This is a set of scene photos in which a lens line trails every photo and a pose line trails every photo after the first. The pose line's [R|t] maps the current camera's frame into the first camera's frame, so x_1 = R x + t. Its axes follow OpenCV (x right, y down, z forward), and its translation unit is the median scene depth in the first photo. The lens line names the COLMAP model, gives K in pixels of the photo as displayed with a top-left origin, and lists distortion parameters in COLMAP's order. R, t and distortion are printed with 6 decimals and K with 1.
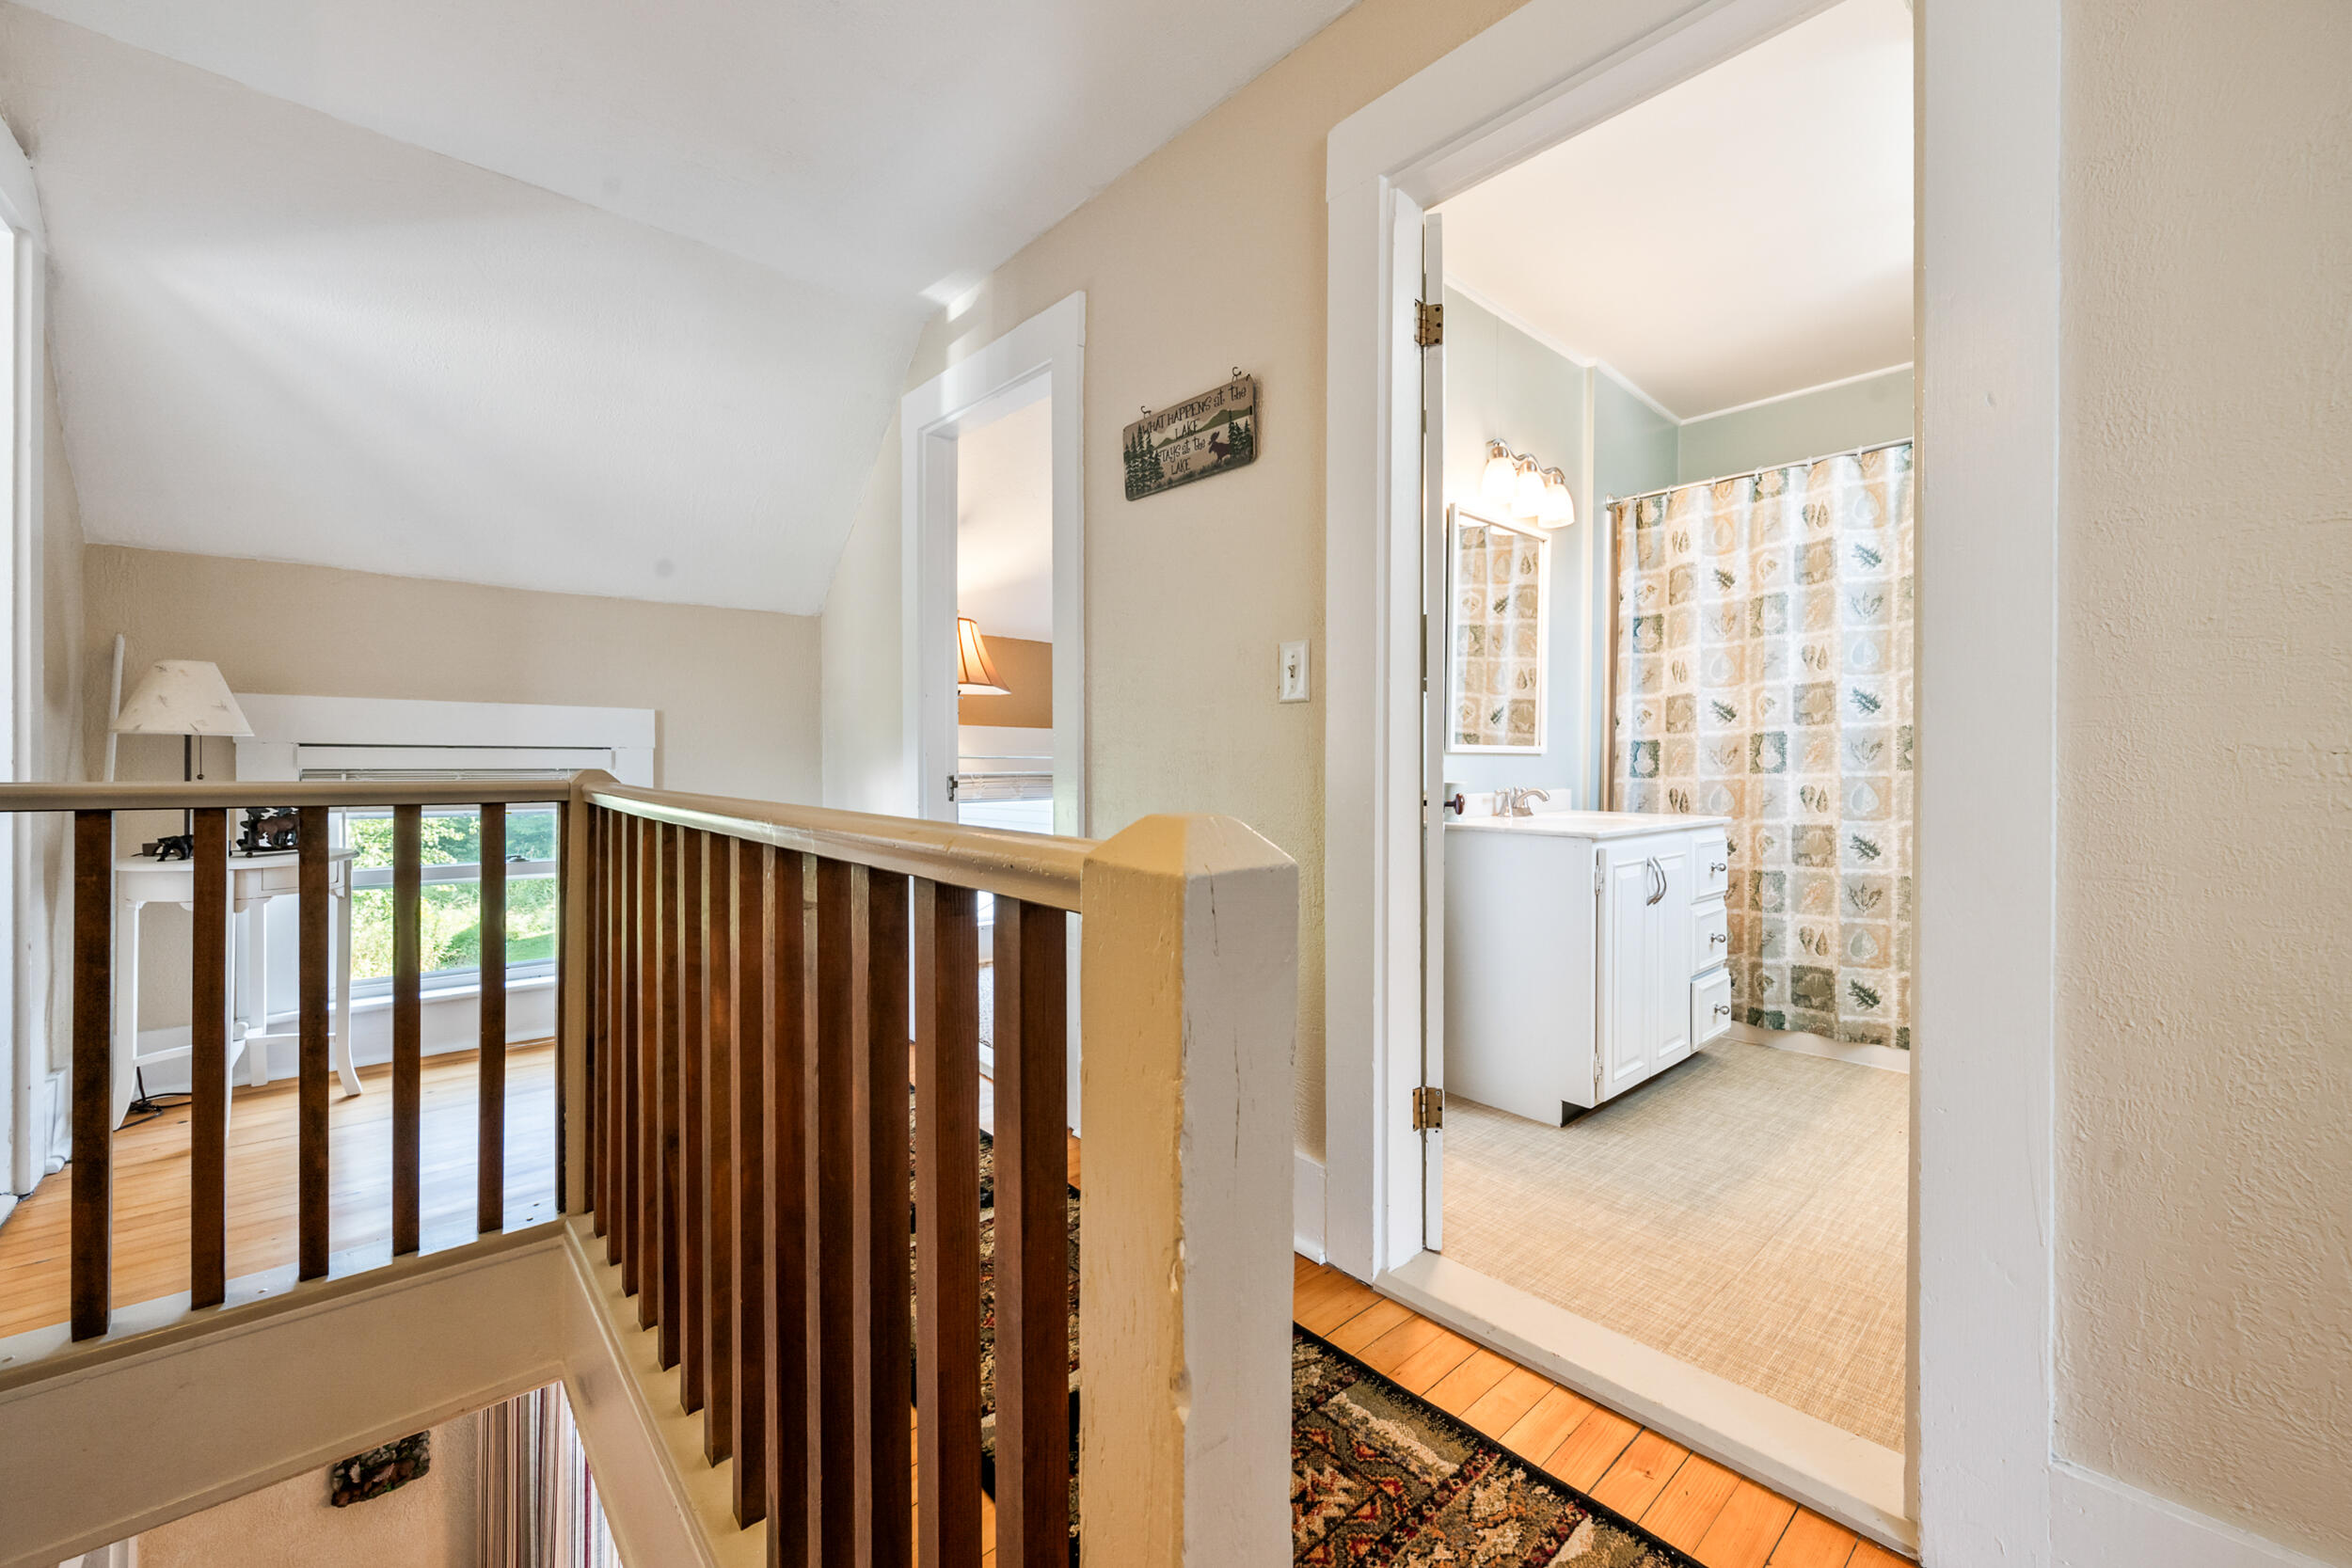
lens RADIAL K [[944.1, 0, 1155.8], [0, 944.1, 755.4], [0, 0, 1]] dist [-0.007109, -0.000216]
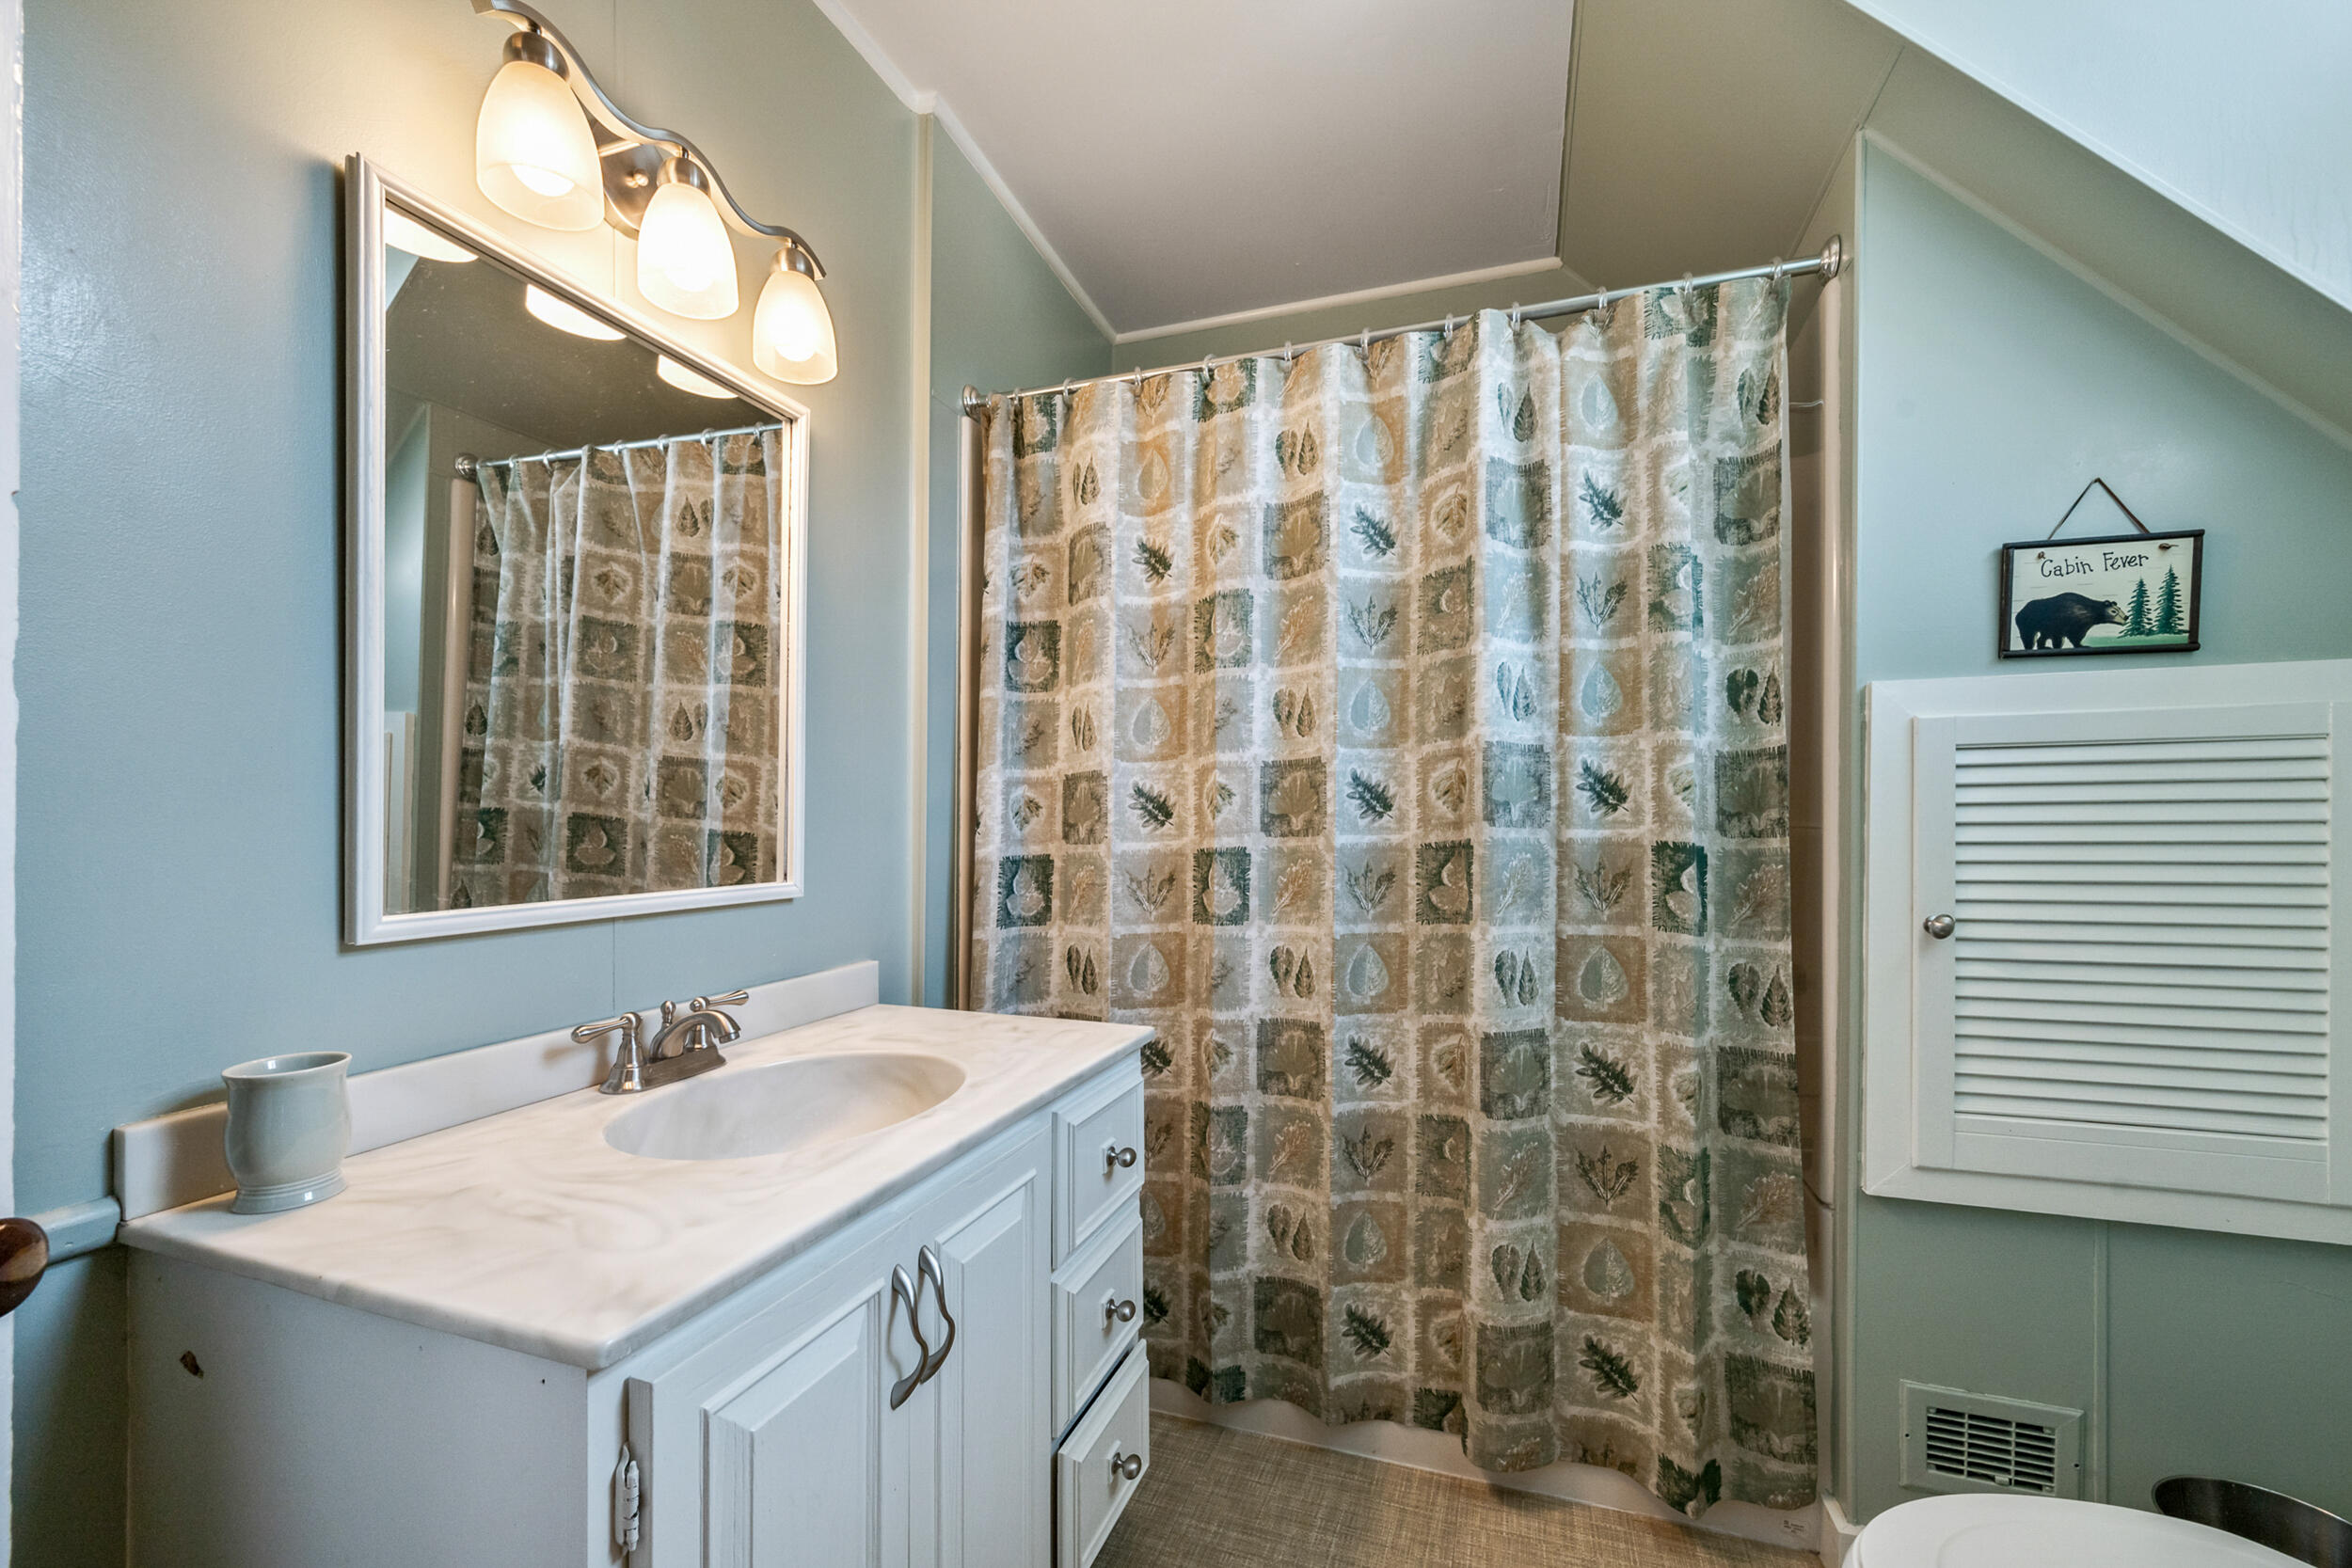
lens RADIAL K [[944.1, 0, 1181.5], [0, 944.1, 802.2], [0, 0, 1]] dist [-0.007109, -0.000216]
pose [[0.873269, 0.009377, 0.487147, 0.369286], [-0.005614, 0.999942, -0.009184, -0.046154], [-0.487205, 0.005286, 0.873271, 0.542102]]
